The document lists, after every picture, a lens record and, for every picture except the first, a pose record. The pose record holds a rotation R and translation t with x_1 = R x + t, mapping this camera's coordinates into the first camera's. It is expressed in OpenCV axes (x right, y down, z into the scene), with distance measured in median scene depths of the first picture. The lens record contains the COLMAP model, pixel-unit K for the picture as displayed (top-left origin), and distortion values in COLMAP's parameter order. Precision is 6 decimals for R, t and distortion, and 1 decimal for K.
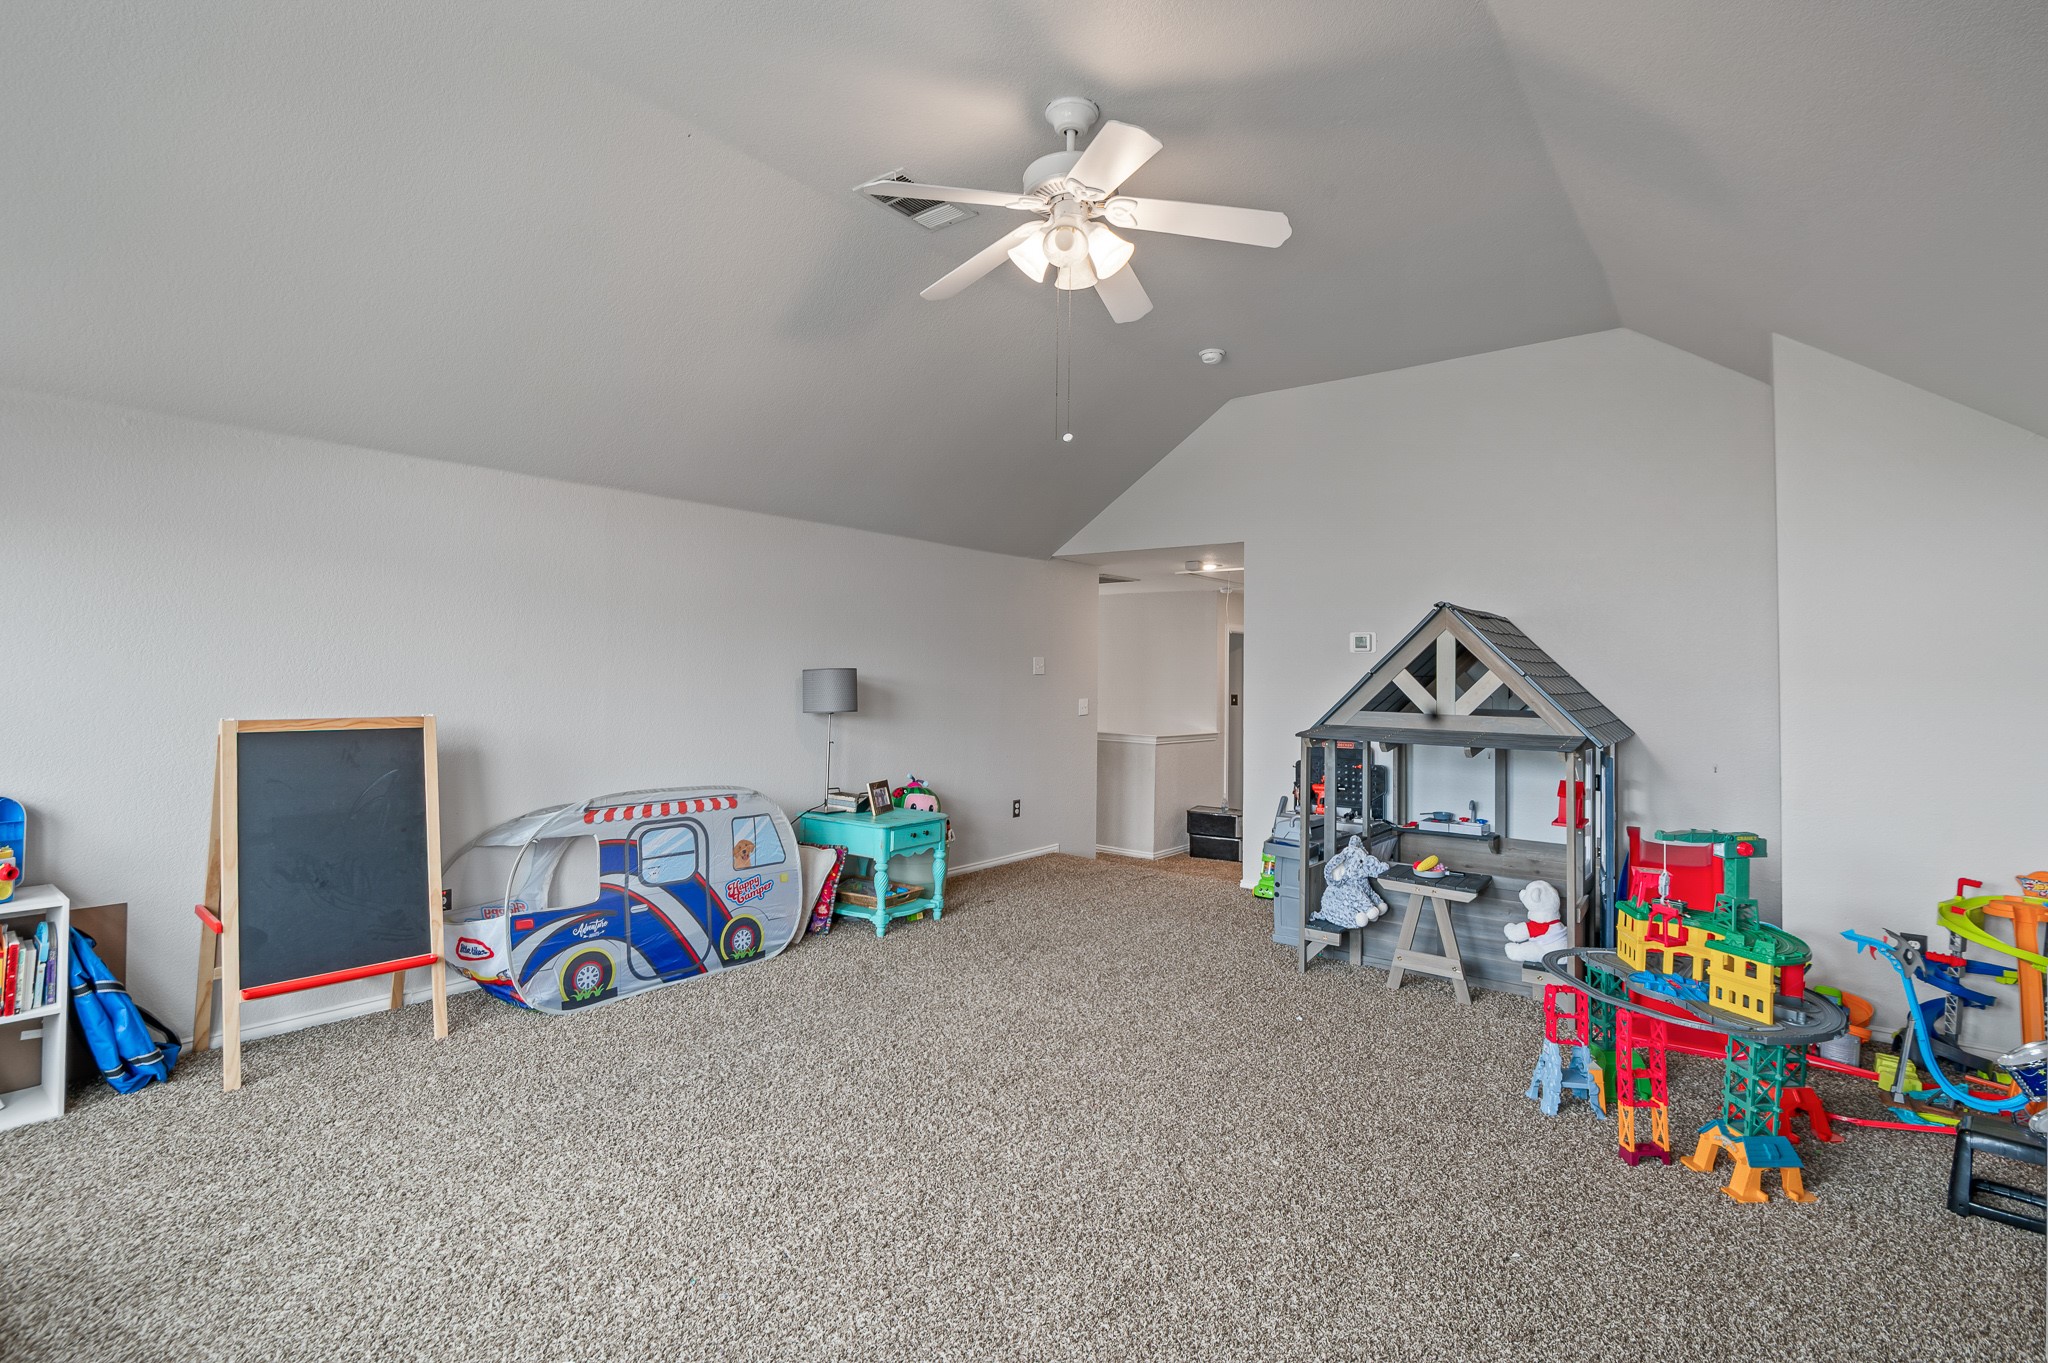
lens RADIAL K [[980.9, 0, 1020.2], [0, 980.9, 641.6], [0, 0, 1]] dist [-0.001238, -0.010358]
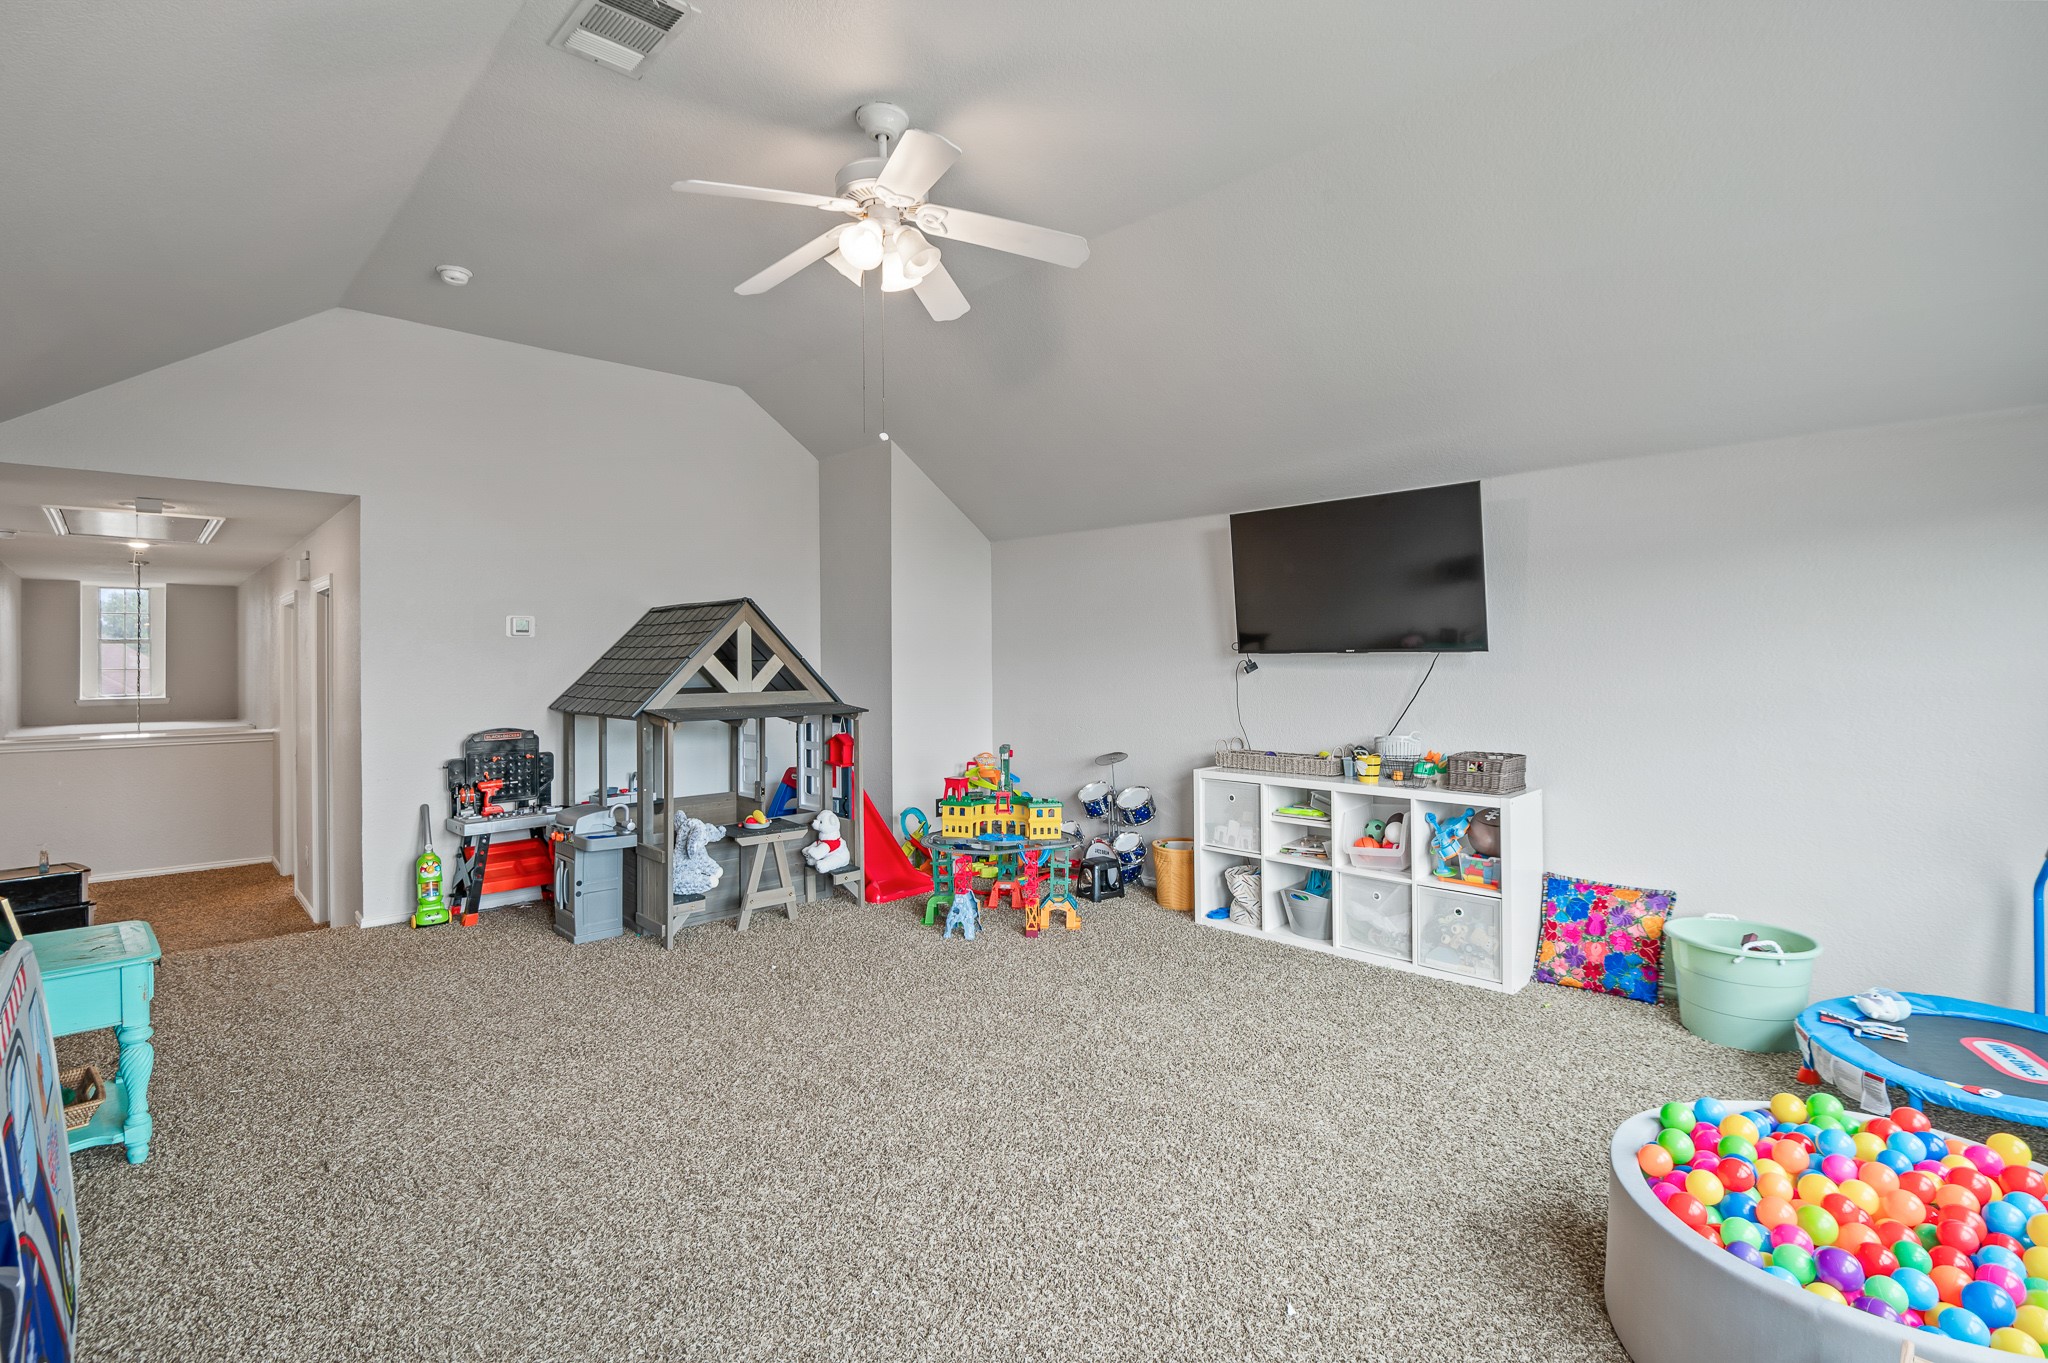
lens RADIAL K [[980.9, 0, 1020.2], [0, 980.9, 641.6], [0, 0, 1]] dist [-0.001238, -0.010358]
pose [[0.127106, -0.003599, 0.991883, -0.701641], [-0.019870, 0.999784, 0.006174, -0.001322], [-0.991690, -0.020494, 0.127007, 0.517795]]
